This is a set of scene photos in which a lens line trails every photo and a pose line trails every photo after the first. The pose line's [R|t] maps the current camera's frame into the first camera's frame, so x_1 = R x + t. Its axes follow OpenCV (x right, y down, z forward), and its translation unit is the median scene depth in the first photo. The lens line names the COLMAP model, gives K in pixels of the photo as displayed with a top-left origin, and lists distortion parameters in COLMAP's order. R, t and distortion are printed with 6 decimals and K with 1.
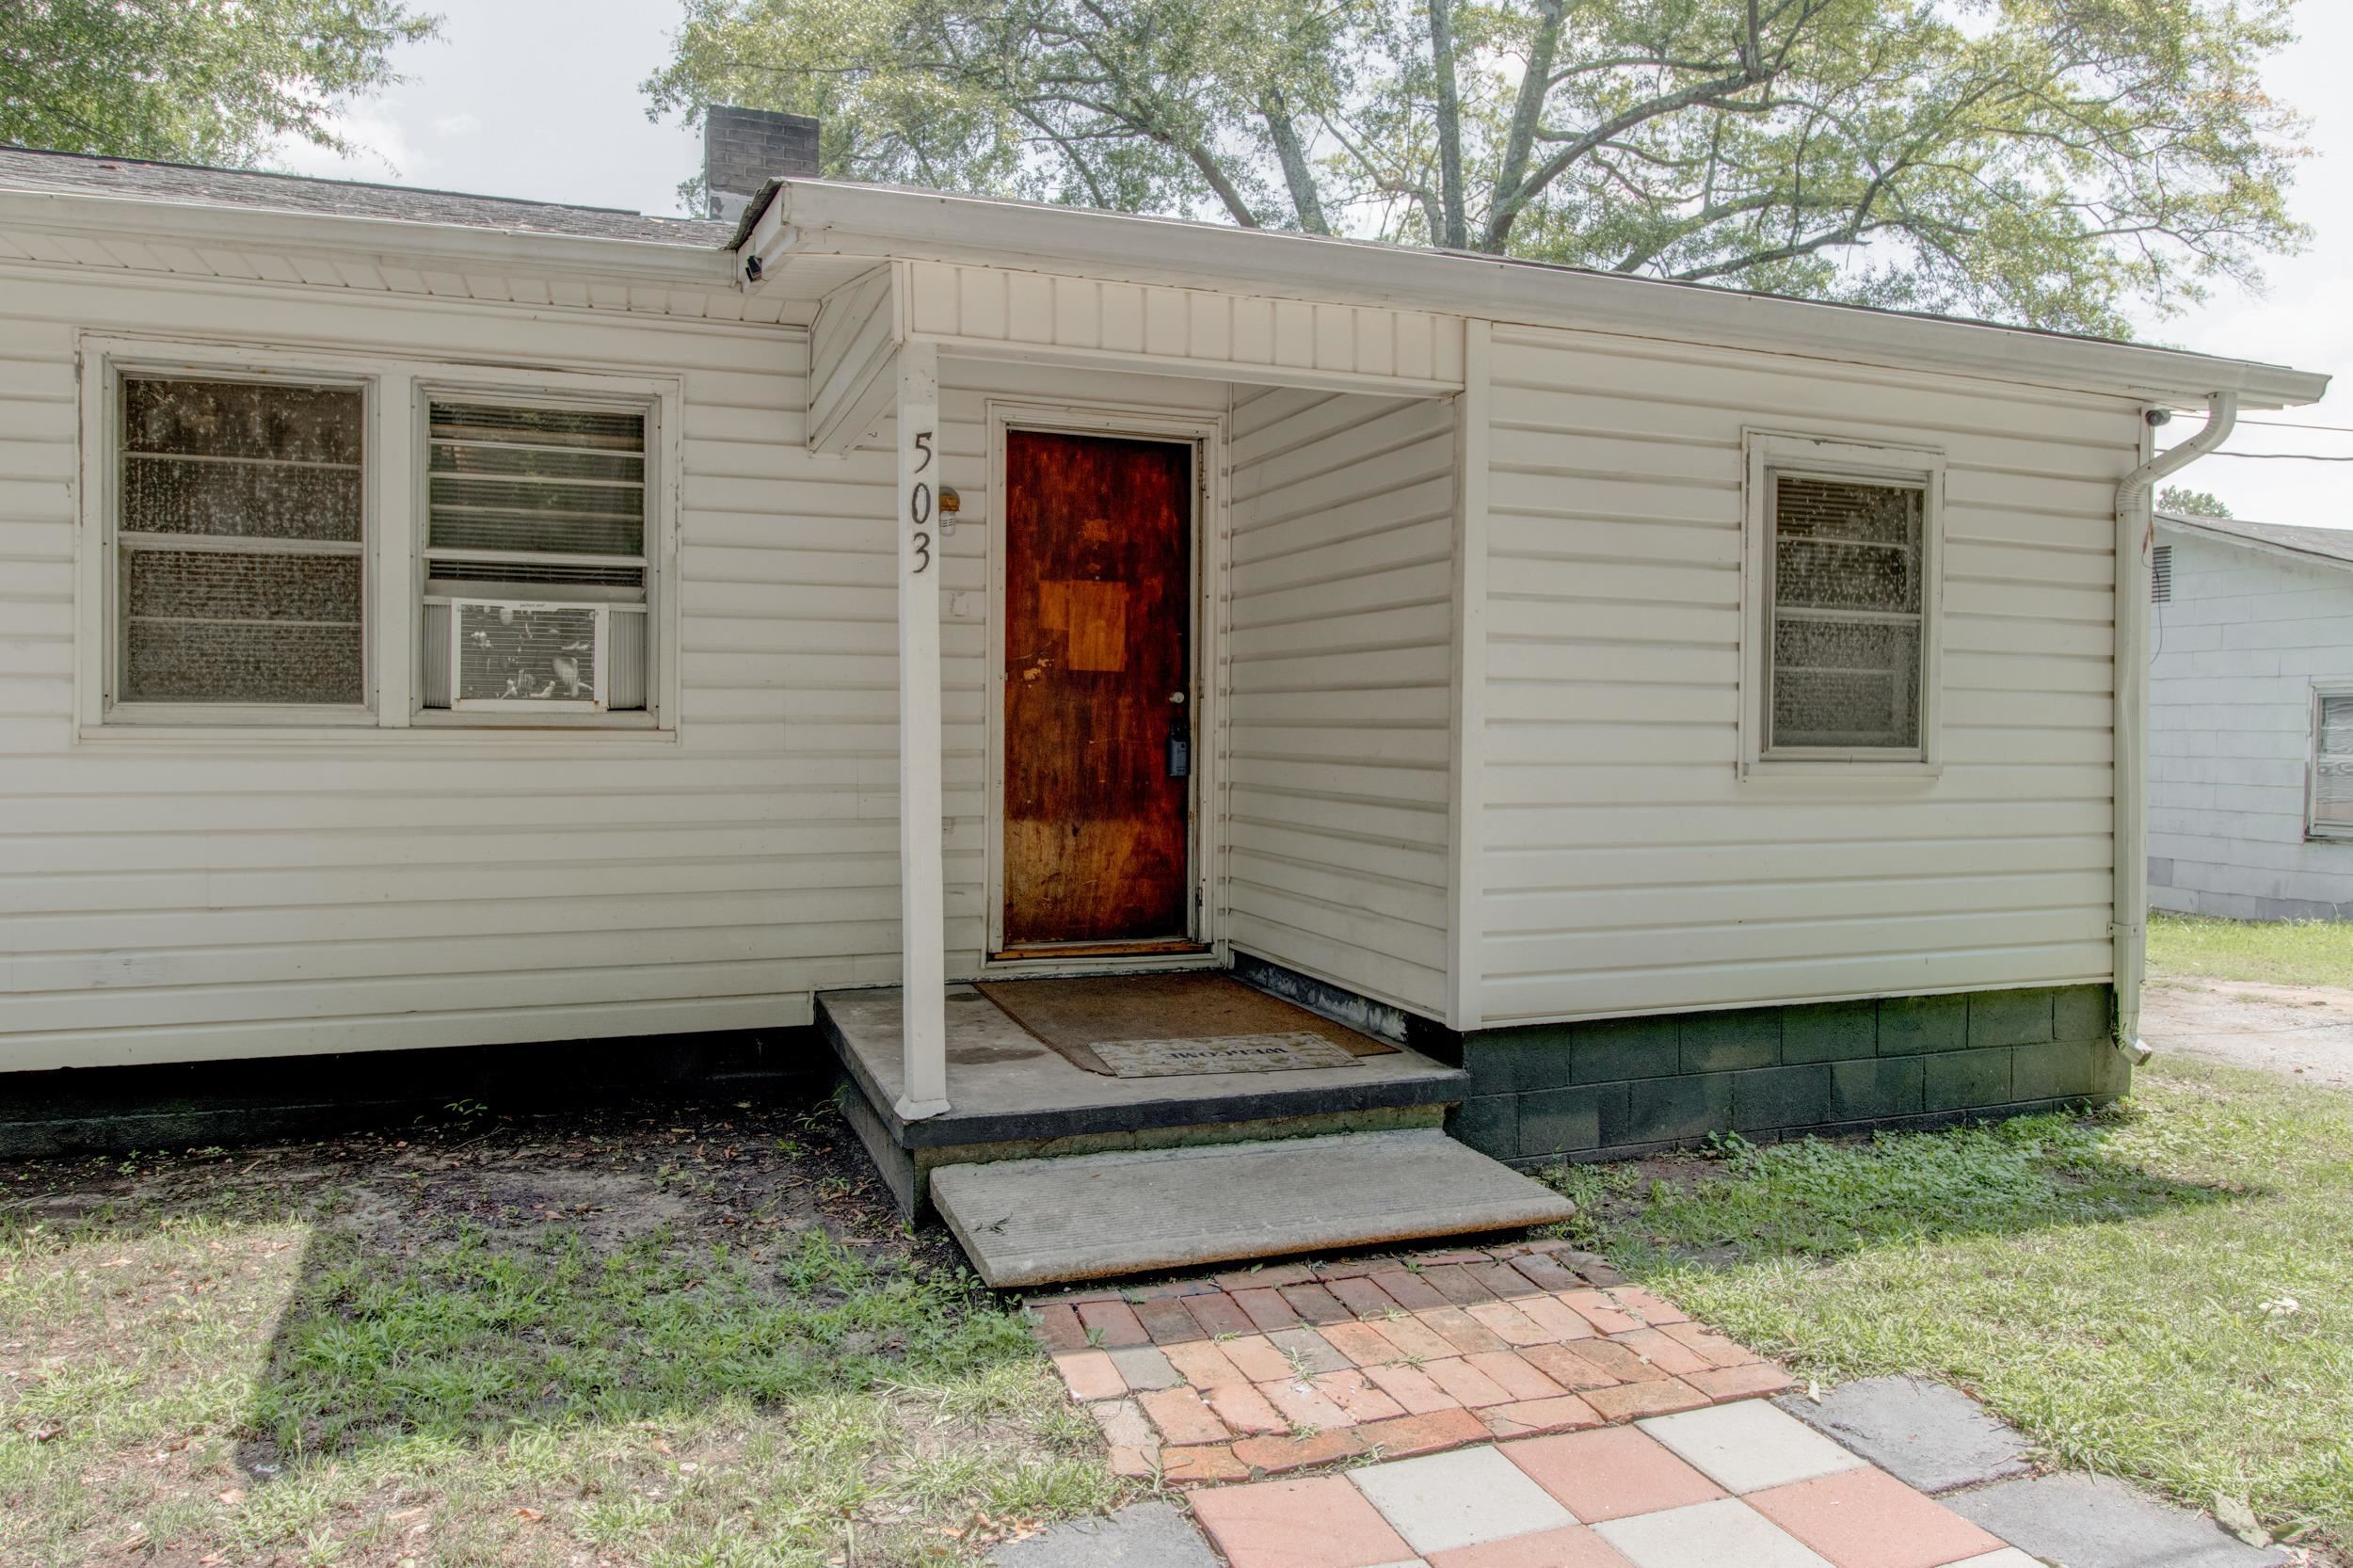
lens RADIAL K [[1545.0, 0, 1180.8], [0, 1545.0, 773.2], [0, 0, 1]] dist [-0.025843, -0.002121]
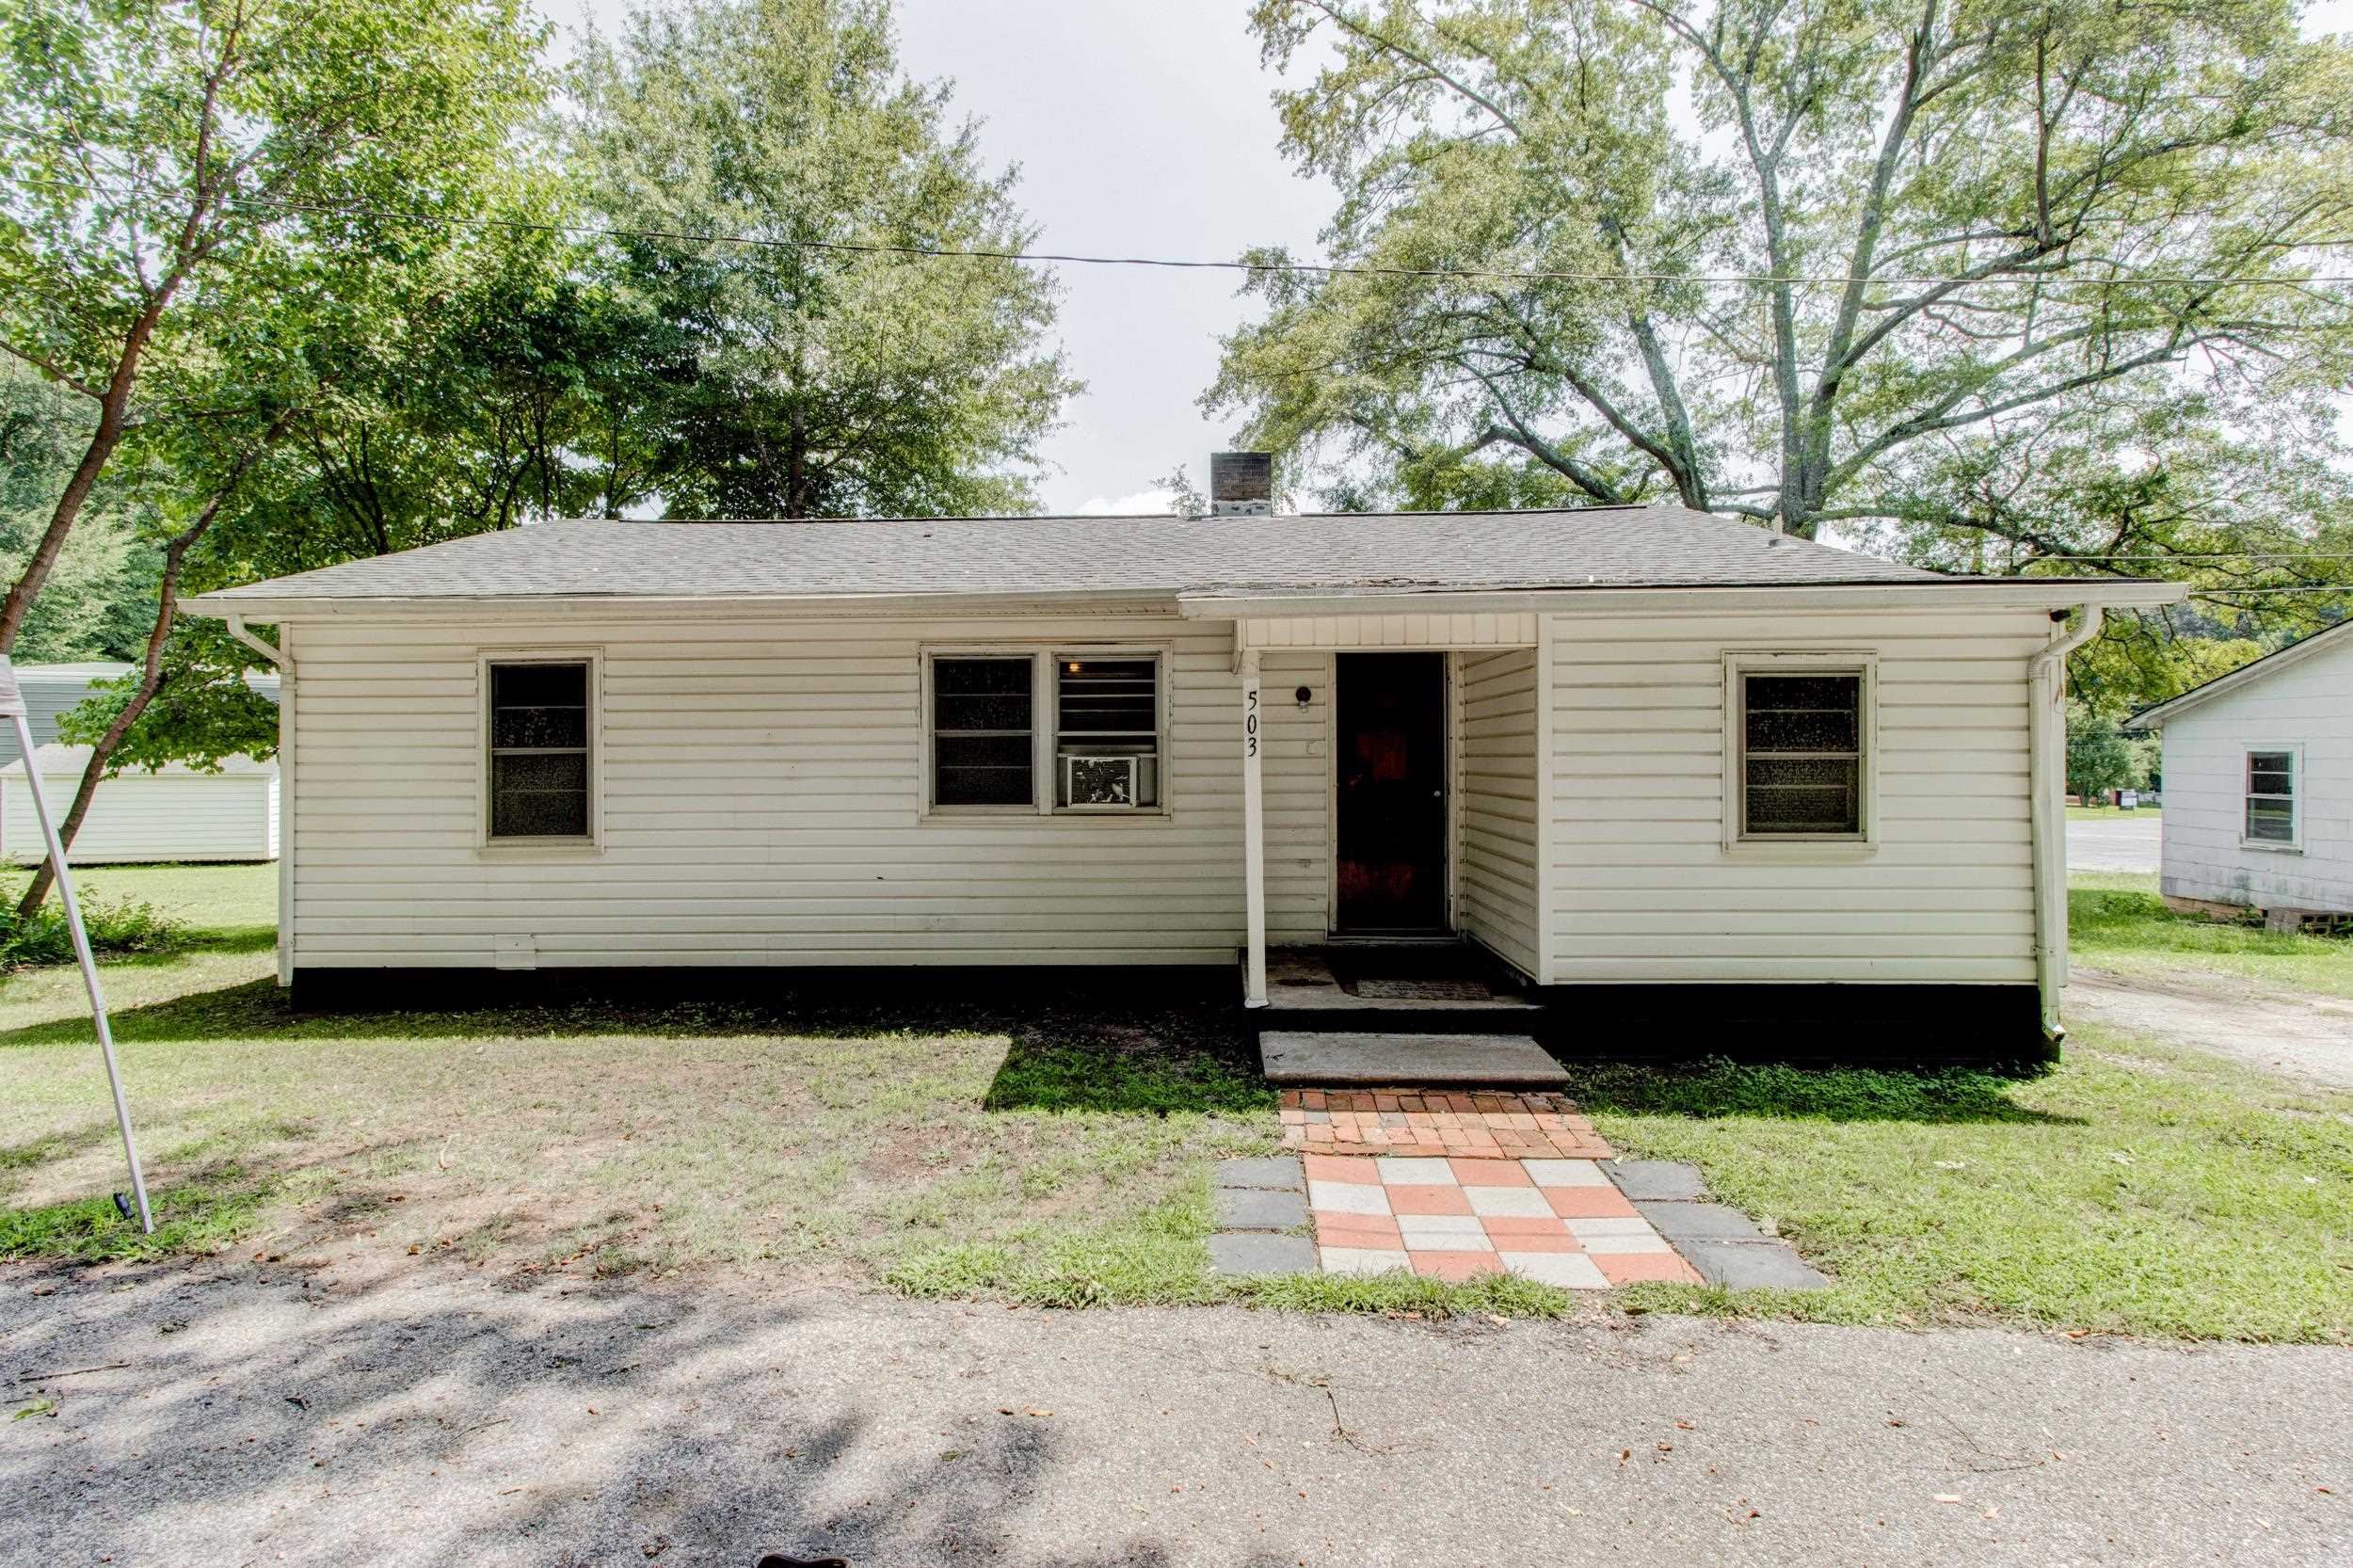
lens RADIAL K [[1113.2, 0, 1171.2], [0, 1113.2, 775.8], [0, 0, 1]] dist [0.000451, 0.003077]
pose [[0.923622, -0.009071, -0.383198, 0.260805], [0.002395, 0.999837, -0.017895, -0.059083], [0.383298, 0.015610, 0.923493, -0.393062]]
